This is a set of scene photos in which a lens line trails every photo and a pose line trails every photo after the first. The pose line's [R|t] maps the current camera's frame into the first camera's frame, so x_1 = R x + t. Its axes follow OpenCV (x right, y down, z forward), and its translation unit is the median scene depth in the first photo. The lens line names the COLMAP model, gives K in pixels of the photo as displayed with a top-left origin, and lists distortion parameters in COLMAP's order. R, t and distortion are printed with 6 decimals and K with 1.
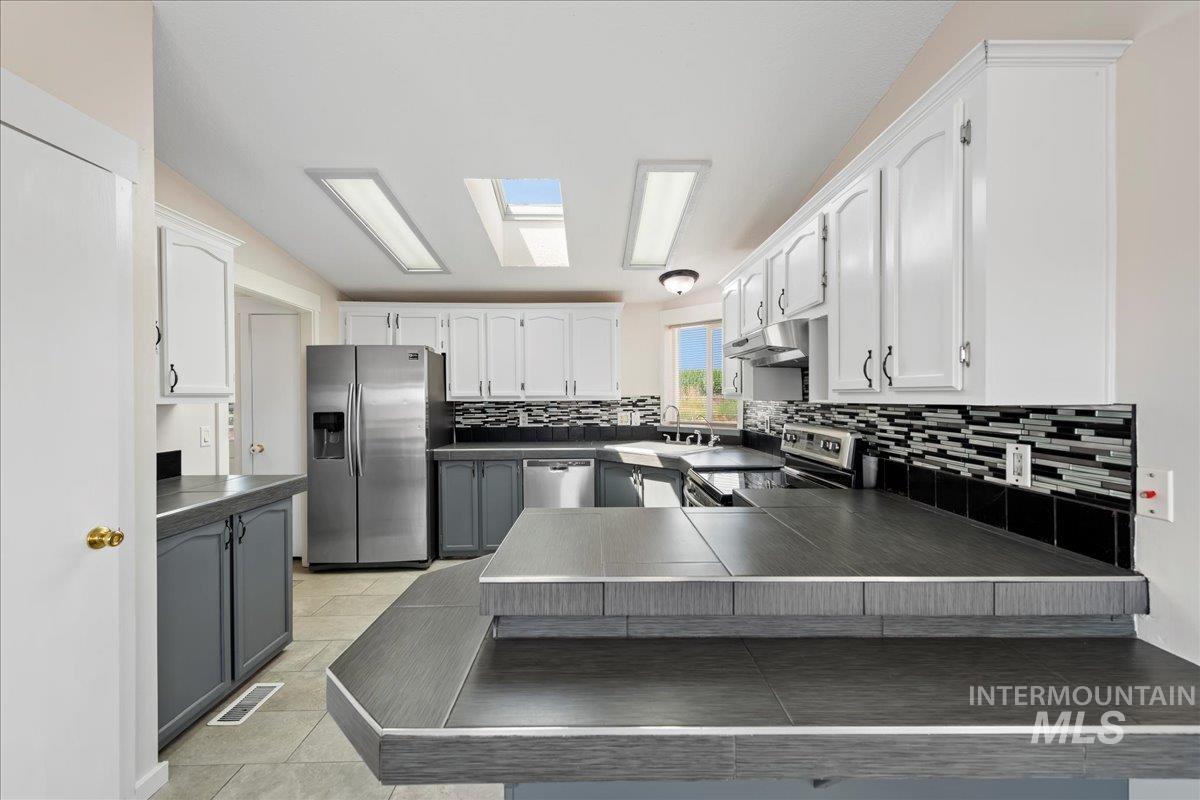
lens RADIAL K [[487.1, 0, 600.8], [0, 487.1, 381.9], [0, 0, 1]] dist [0.013772, -0.000015]
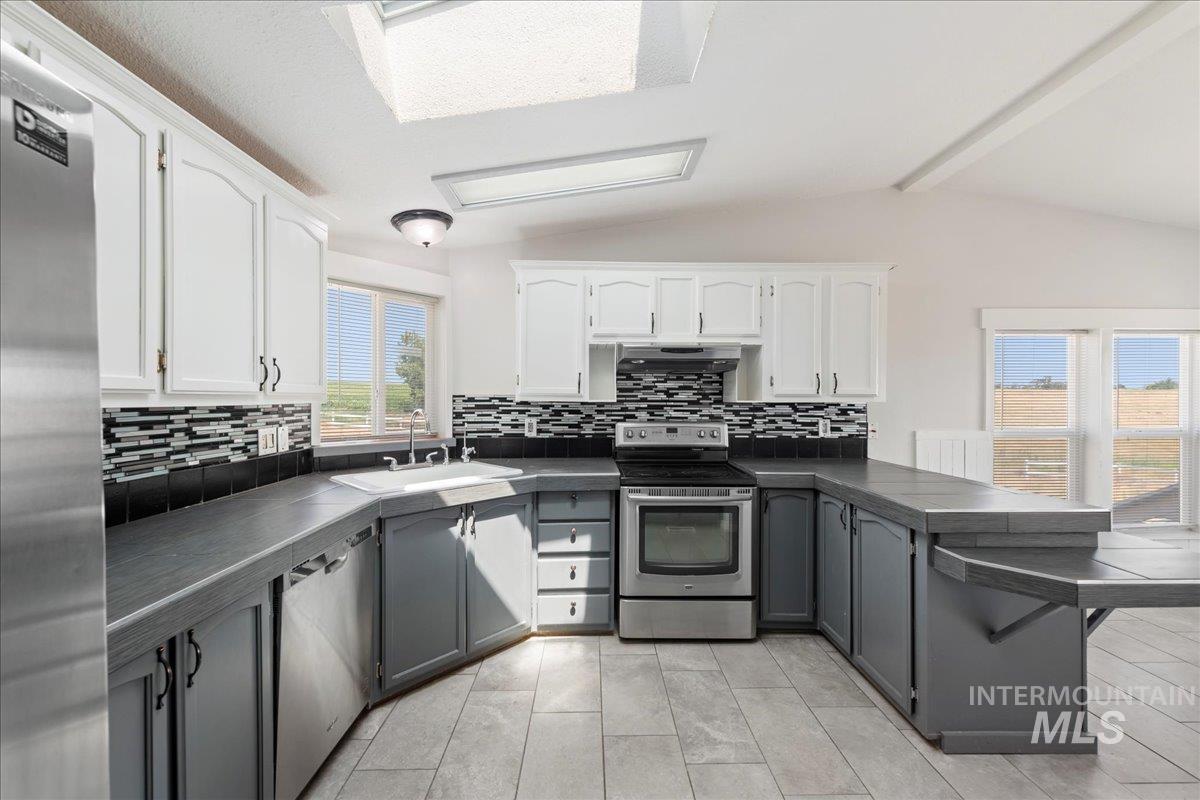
lens RADIAL K [[487.1, 0, 600.8], [0, 487.1, 381.9], [0, 0, 1]] dist [0.013772, -0.000015]
pose [[-0.023247, 0.036224, 0.999073, -1.094335], [-0.034402, 0.998723, -0.037012, 0.054570], [-0.999138, -0.035230, -0.021971, 1.609031]]
